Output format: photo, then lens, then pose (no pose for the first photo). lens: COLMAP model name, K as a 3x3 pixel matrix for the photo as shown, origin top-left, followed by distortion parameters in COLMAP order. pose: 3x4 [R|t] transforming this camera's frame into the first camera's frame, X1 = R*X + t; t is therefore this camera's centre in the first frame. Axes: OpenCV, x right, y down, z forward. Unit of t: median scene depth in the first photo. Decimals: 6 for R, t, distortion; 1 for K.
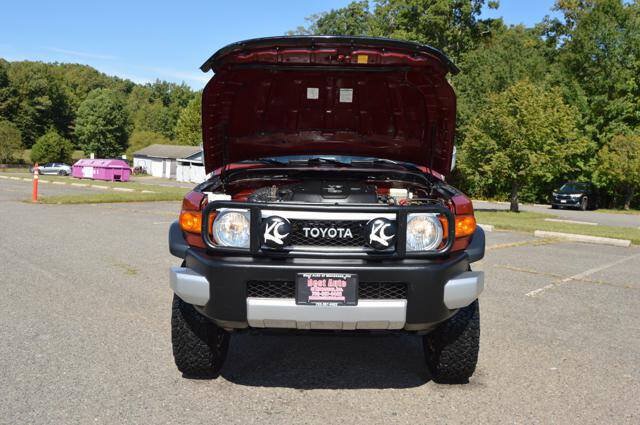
lens RADIAL K [[558.9, 0, 328.2], [0, 558.9, 212.8], [0, 0, 1]] dist [-0.071365, 0.012941]
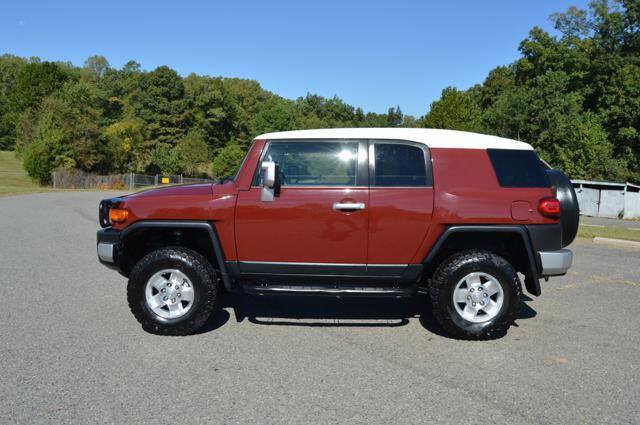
lens RADIAL K [[506.6, 0, 325.9], [0, 506.6, 213.5], [0, 0, 1]] dist [-0.094537, 0.038757]
pose [[0.982931, 0.011766, -0.183596, -0.167463], [-0.014117, 0.999834, -0.011504, -0.018532], [0.183430, 0.013899, 0.982934, 0.163255]]
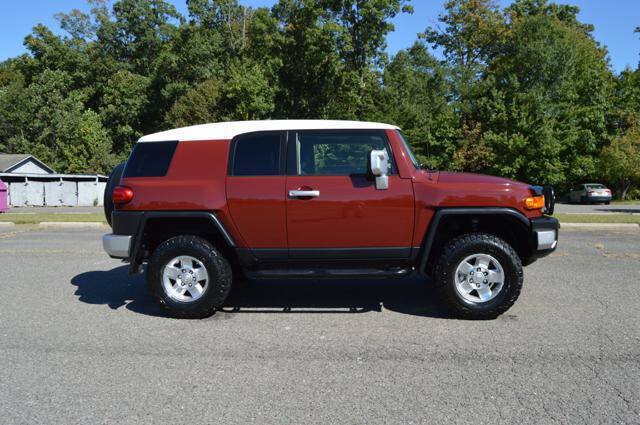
lens RADIAL K [[506.6, 0, 325.9], [0, 506.6, 213.5], [0, 0, 1]] dist [-0.094537, 0.038757]
pose [[0.796481, -0.083224, 0.598909, -0.137432], [0.081944, 0.996202, 0.029456, -0.014497], [-0.599086, 0.025616, 0.800275, 0.126739]]
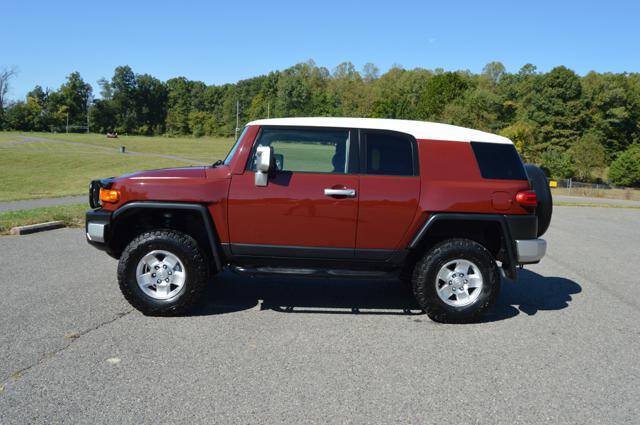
lens RADIAL K [[506.6, 0, 325.9], [0, 506.6, 213.5], [0, 0, 1]] dist [-0.094537, 0.038757]
pose [[0.601188, 0.078135, -0.795278, -0.164063], [-0.095604, 0.995093, 0.025495, -0.017681], [0.793368, 0.060705, 0.605708, 0.157390]]
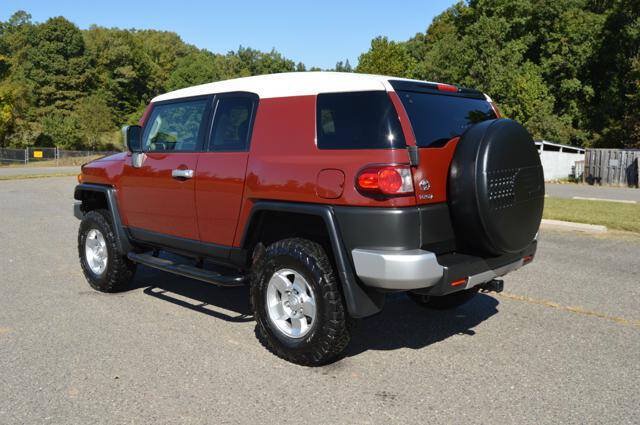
lens RADIAL K [[586.3, 0, 328.7], [0, 586.3, 210.0], [0, 0, 1]] dist [-0.074923, 0.018761]
pose [[0.995005, -0.016834, -0.098397, -0.138861], [0.019843, 0.999362, 0.029687, -0.017608], [0.097835, -0.031491, 0.994704, 0.162669]]
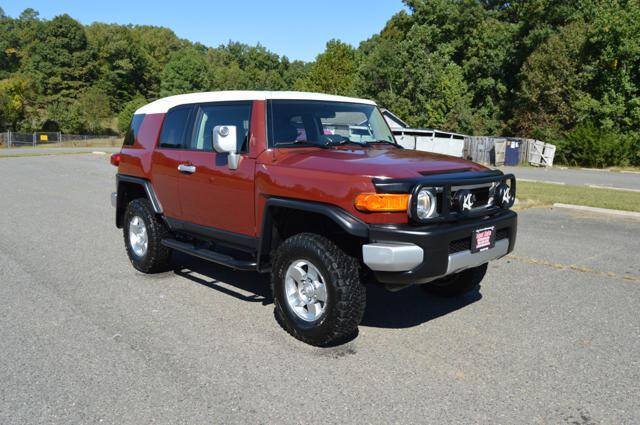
lens RADIAL K [[539.9, 0, 327.3], [0, 539.9, 212.8], [0, 0, 1]] dist [-0.079863, 0.023729]
pose [[0.996573, -0.006641, -0.082455, -0.108063], [0.012552, 0.997371, 0.071373, -0.014456], [0.081764, -0.072164, 0.994036, 0.120232]]
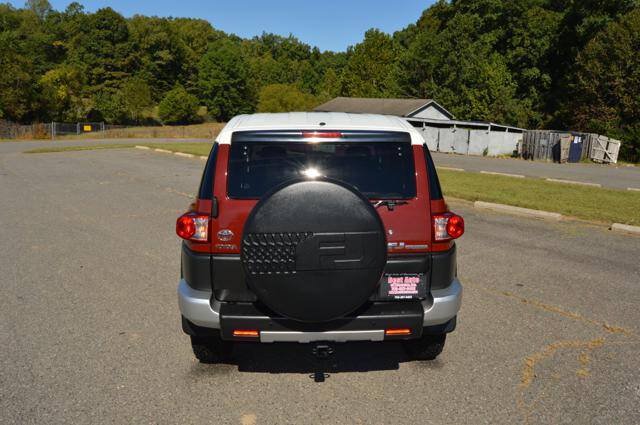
lens RADIAL K [[506.6, 0, 325.9], [0, 506.6, 213.5], [0, 0, 1]] dist [-0.094537, 0.038757]
pose [[0.991296, 0.006799, -0.131475, -0.122961], [0.007343, 0.994256, 0.106778, -0.019369], [0.131446, -0.106814, 0.985552, 0.146818]]
